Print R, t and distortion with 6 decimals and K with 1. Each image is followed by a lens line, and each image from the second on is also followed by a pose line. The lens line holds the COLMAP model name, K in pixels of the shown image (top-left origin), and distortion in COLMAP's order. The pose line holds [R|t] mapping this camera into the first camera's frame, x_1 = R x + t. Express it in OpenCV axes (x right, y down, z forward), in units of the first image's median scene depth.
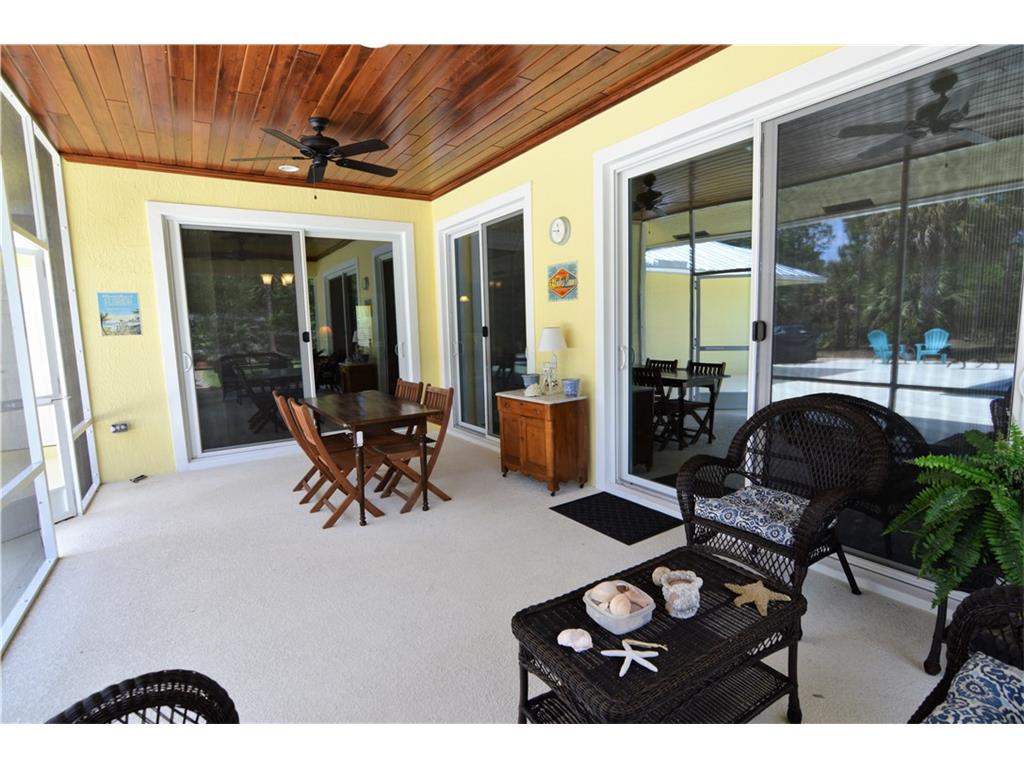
lens RADIAL K [[505.6, 0, 512.0], [0, 505.6, 384.0], [0, 0, 1]] dist [-0.036447, 0.012753]
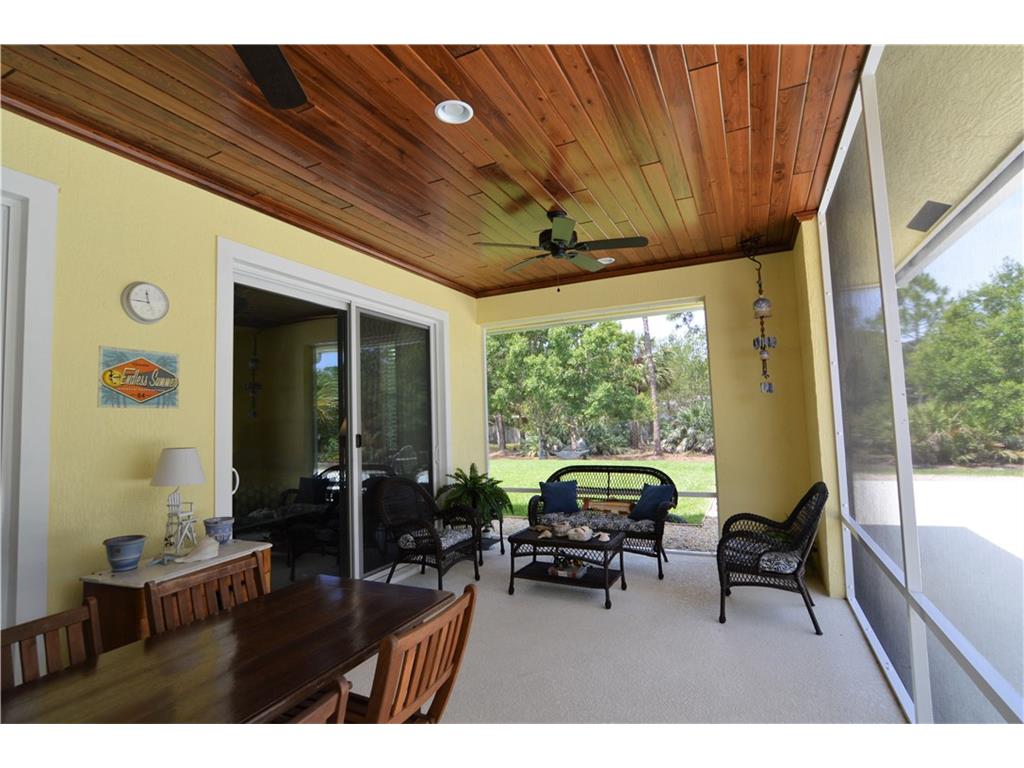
lens RADIAL K [[505.6, 0, 512.0], [0, 505.6, 384.0], [0, 0, 1]] dist [-0.036447, 0.012753]
pose [[-0.526071, 0.107054, 0.843675, -0.698598], [0.155326, 0.987454, -0.028445, -0.106553], [-0.836136, 0.116080, -0.536099, 0.968111]]
